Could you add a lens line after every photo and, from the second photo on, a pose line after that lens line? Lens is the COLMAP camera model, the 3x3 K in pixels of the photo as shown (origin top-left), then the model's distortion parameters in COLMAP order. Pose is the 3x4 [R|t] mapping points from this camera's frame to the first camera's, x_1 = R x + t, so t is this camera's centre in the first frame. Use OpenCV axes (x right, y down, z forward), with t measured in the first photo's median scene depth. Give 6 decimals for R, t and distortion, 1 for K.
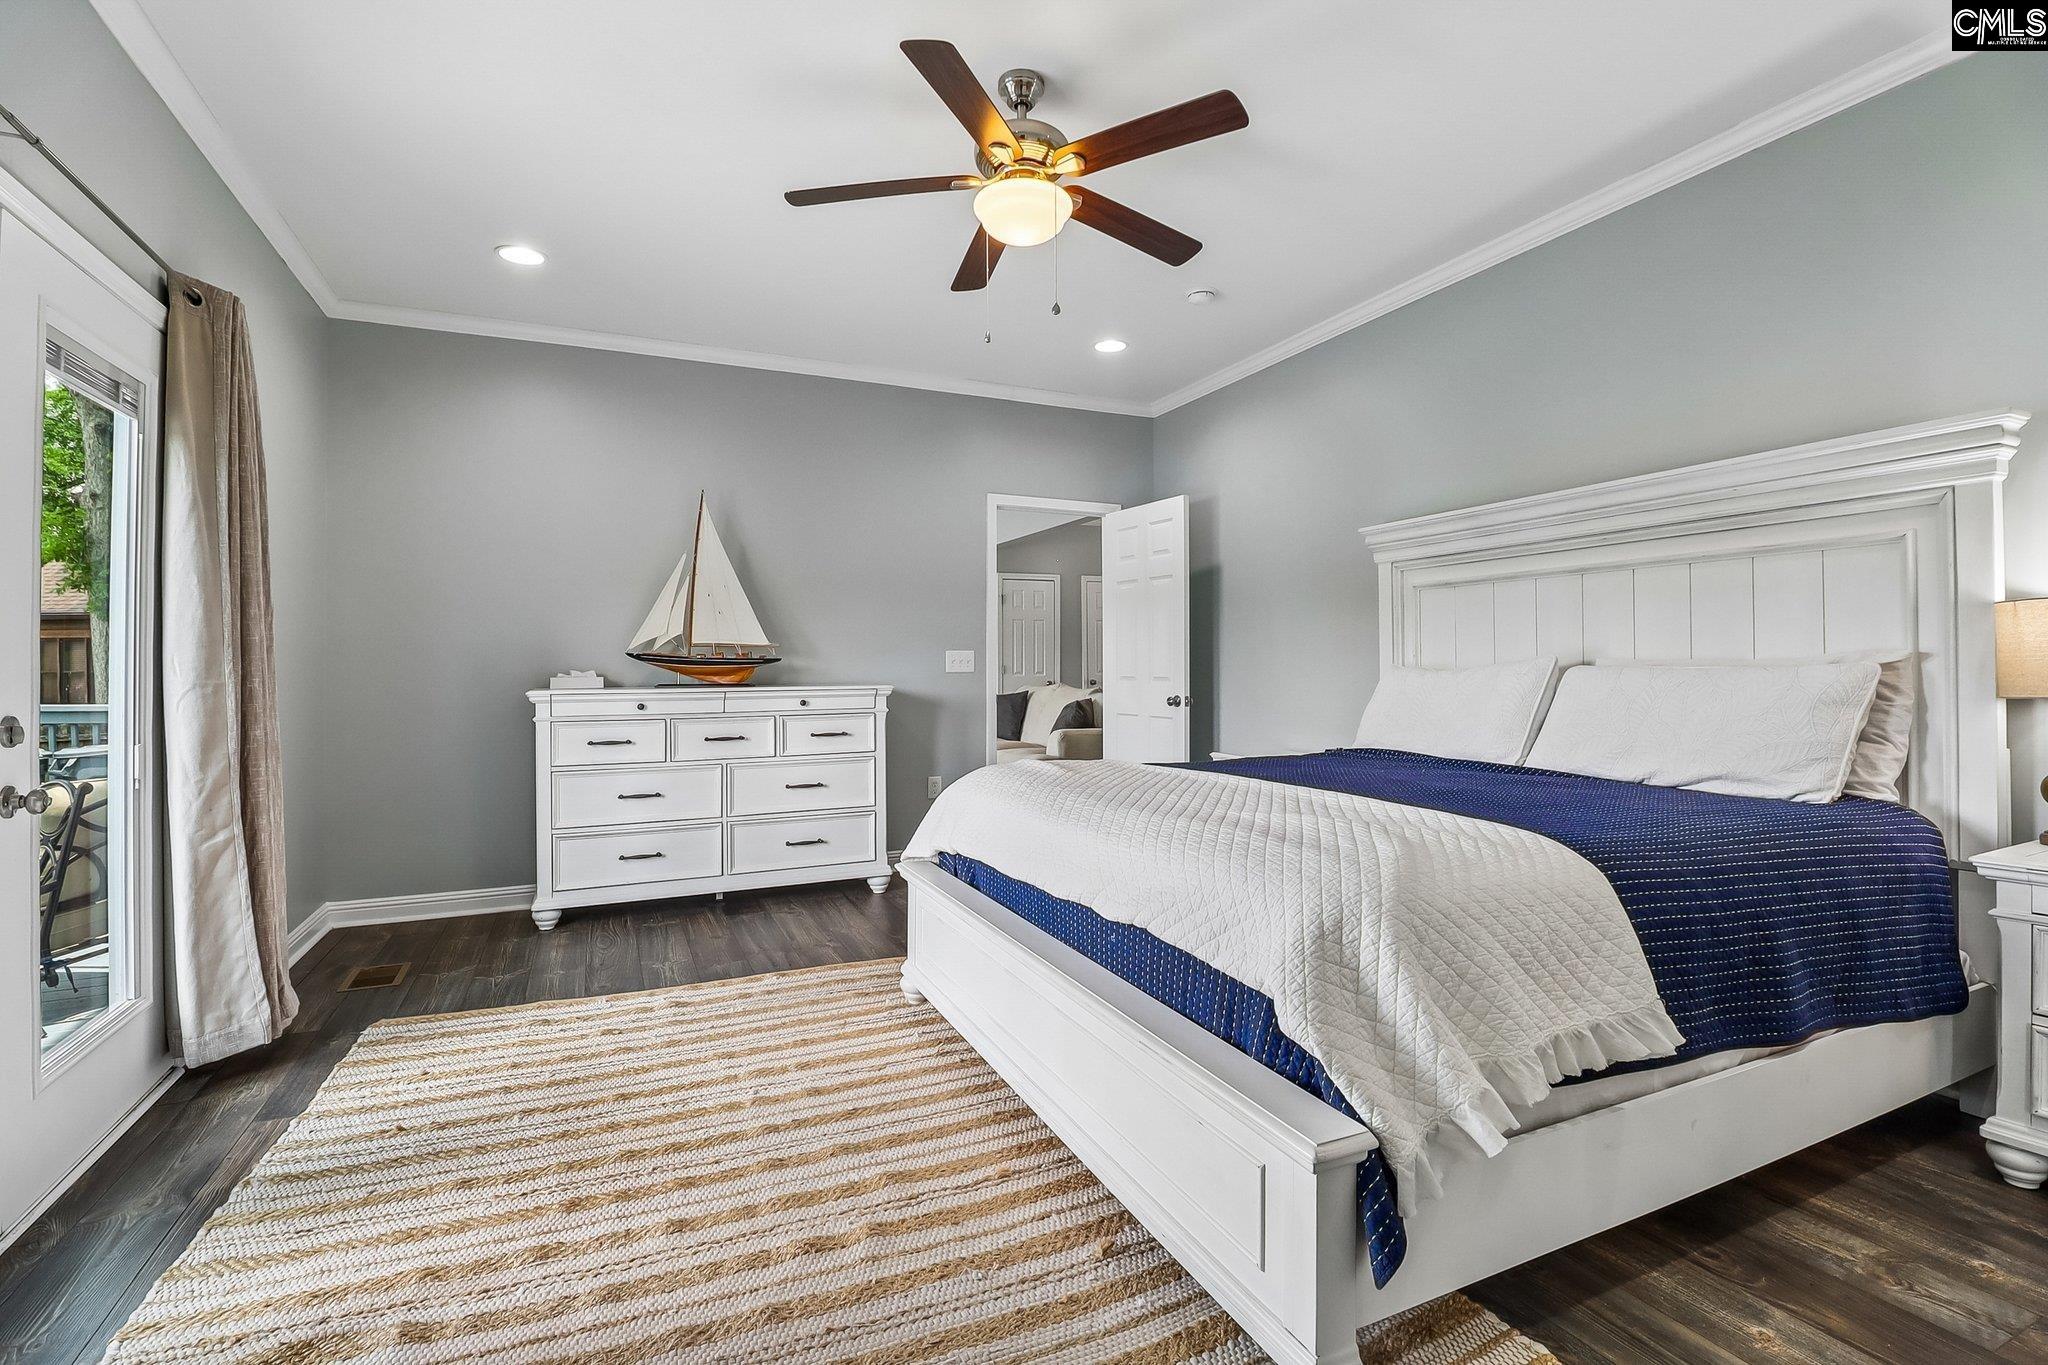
lens RADIAL K [[945.4, 0, 1027.2], [0, 945.4, 658.4], [0, 0, 1]] dist [0.002307, -0.013627]
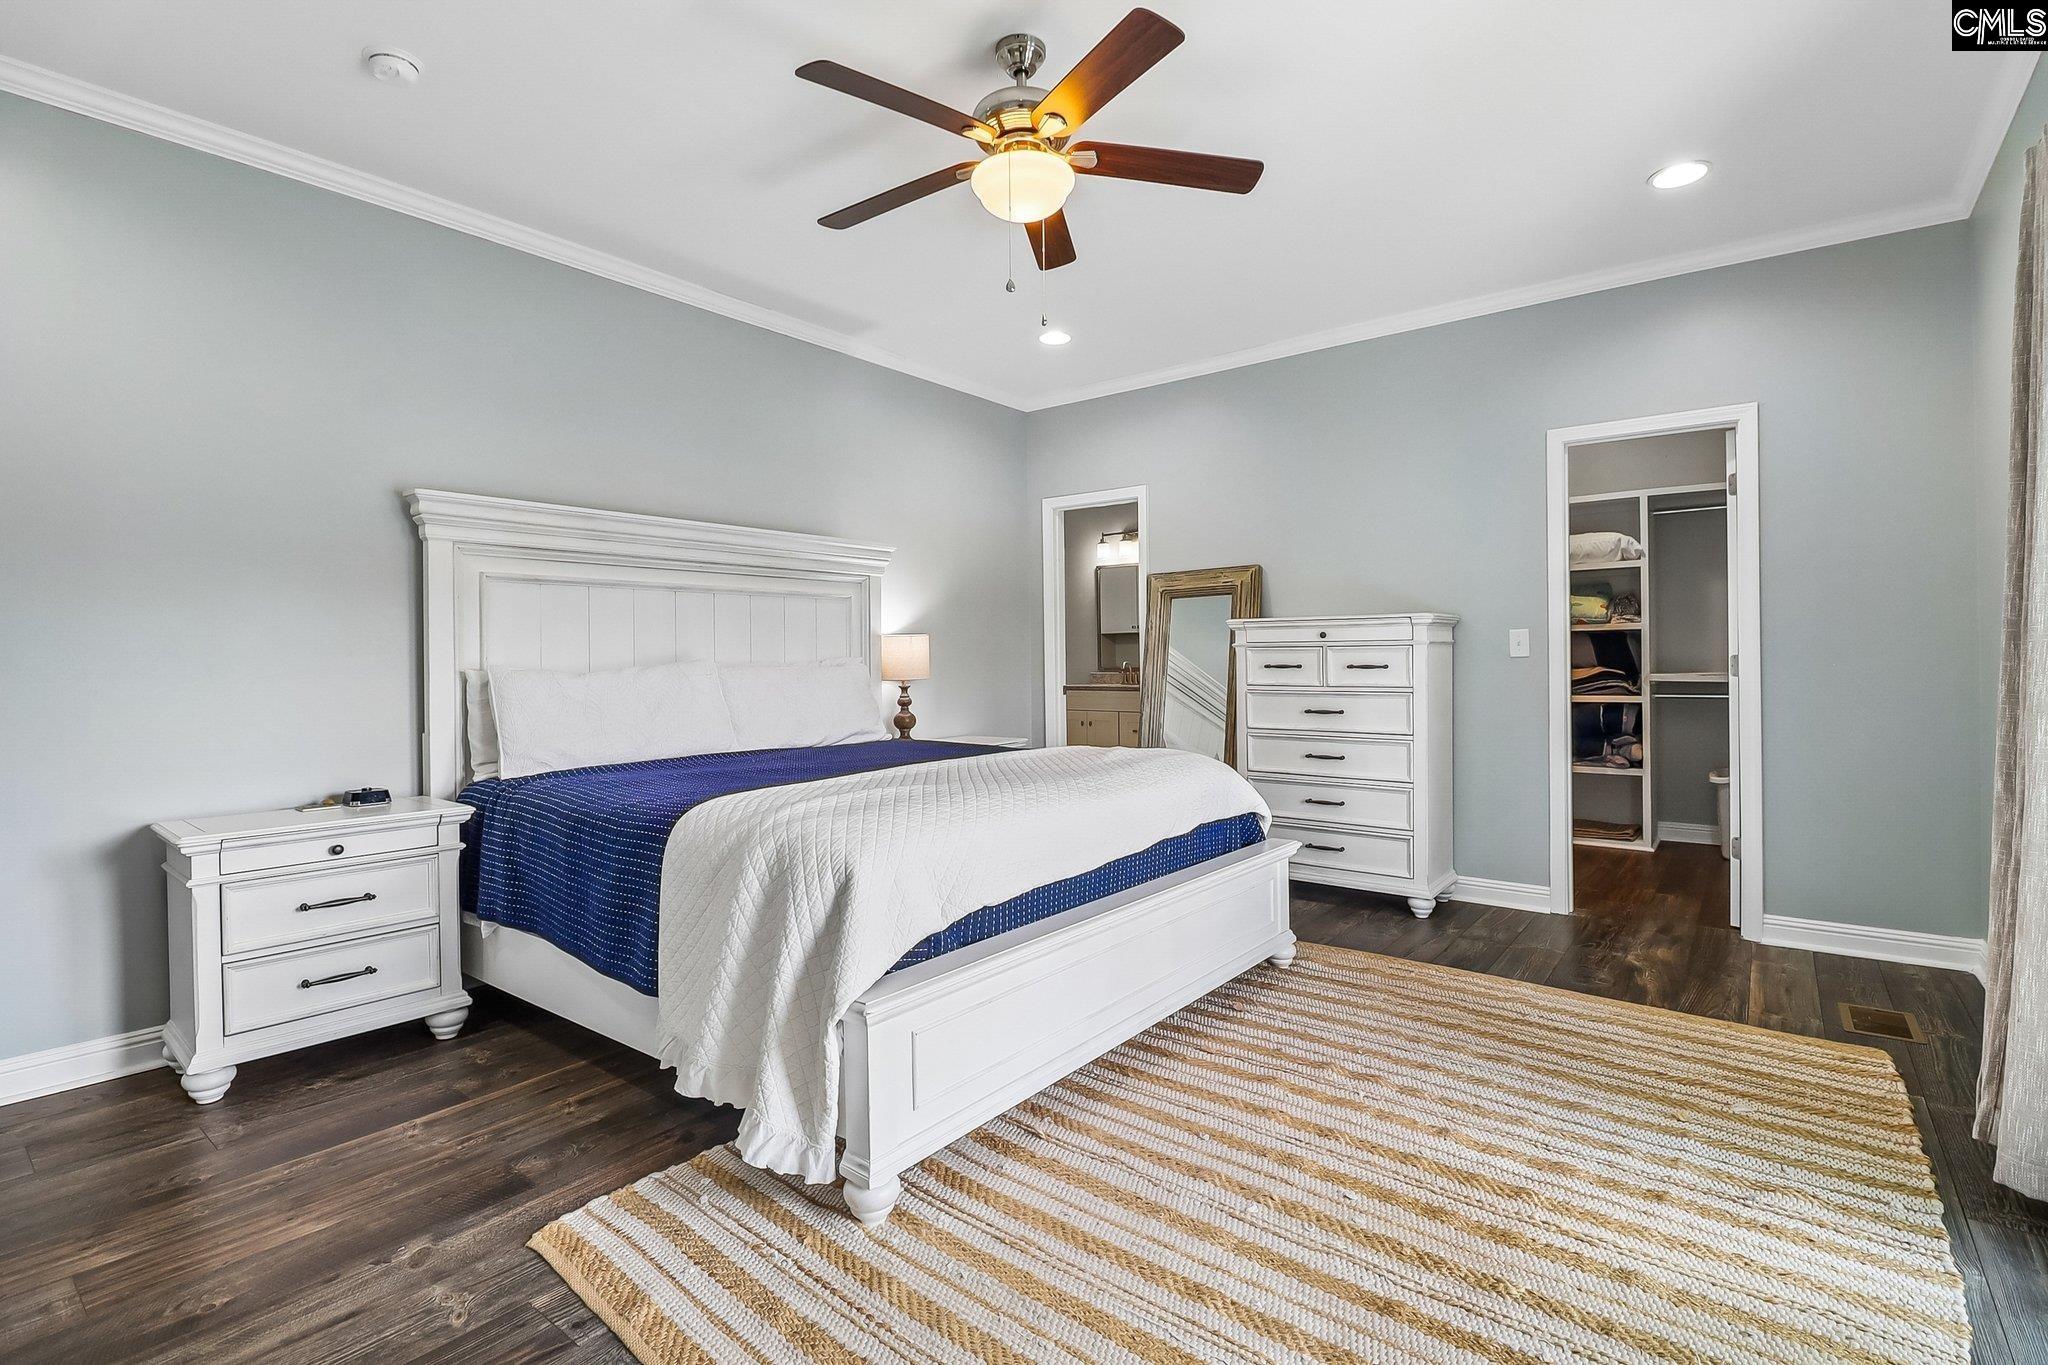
lens RADIAL K [[945.4, 0, 1027.2], [0, 945.4, 658.4], [0, 0, 1]] dist [0.002307, -0.013627]
pose [[-0.452985, 0.010097, 0.891461, -0.877598], [0.000942, 0.999941, -0.010848, 0.012445], [-0.891517, -0.004074, -0.452968, 1.470814]]
